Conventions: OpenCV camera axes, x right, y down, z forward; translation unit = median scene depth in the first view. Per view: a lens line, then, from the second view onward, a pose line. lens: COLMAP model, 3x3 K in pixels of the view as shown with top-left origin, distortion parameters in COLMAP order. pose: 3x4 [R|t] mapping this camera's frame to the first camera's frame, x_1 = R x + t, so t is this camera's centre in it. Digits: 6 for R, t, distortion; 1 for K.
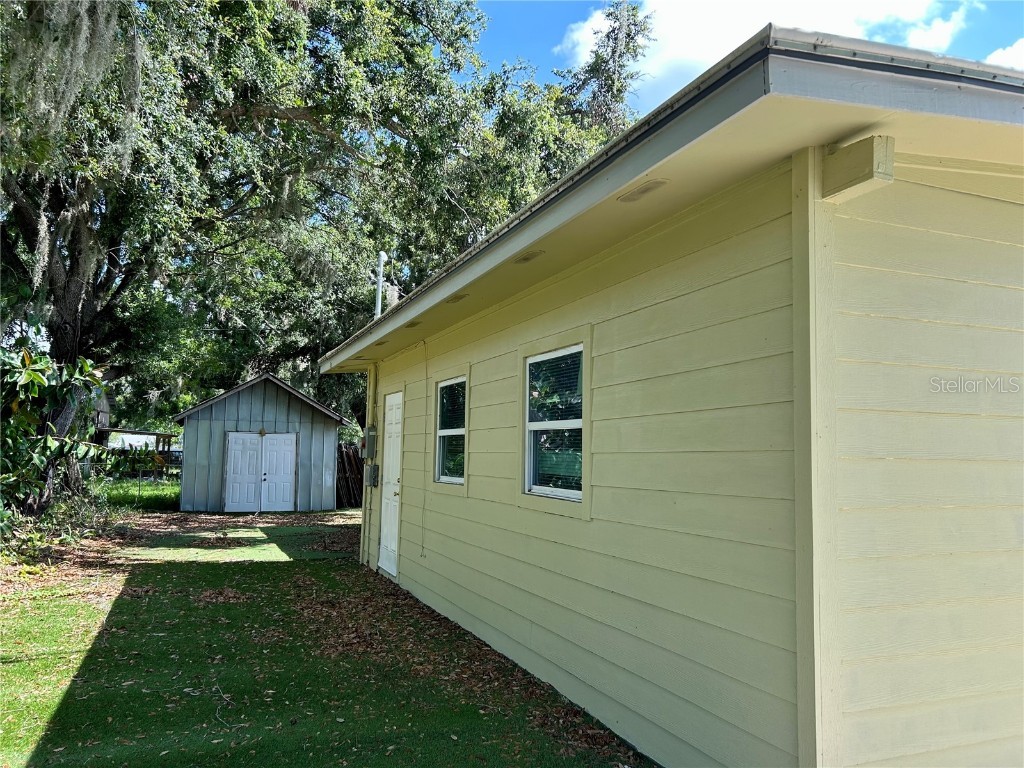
lens RADIAL K [[755.6, 0, 512.1], [0, 755.6, 400.1], [0, 0, 1]] dist [0.074107, -0.150381]
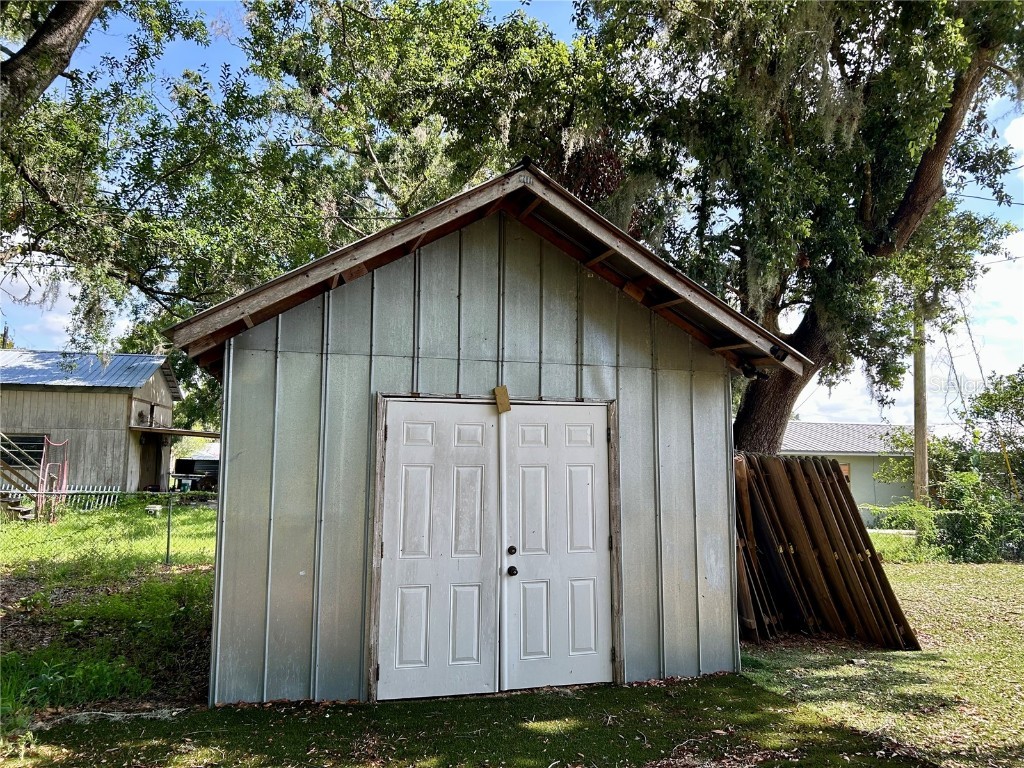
lens RADIAL K [[755.6, 0, 512.1], [0, 755.6, 400.1], [0, 0, 1]] dist [0.074107, -0.150381]
pose [[0.993183, -0.021164, -0.114627, -0.292374], [0.020547, 0.999767, -0.006562, 0.044515], [0.114739, 0.004162, 0.993387, 0.726541]]
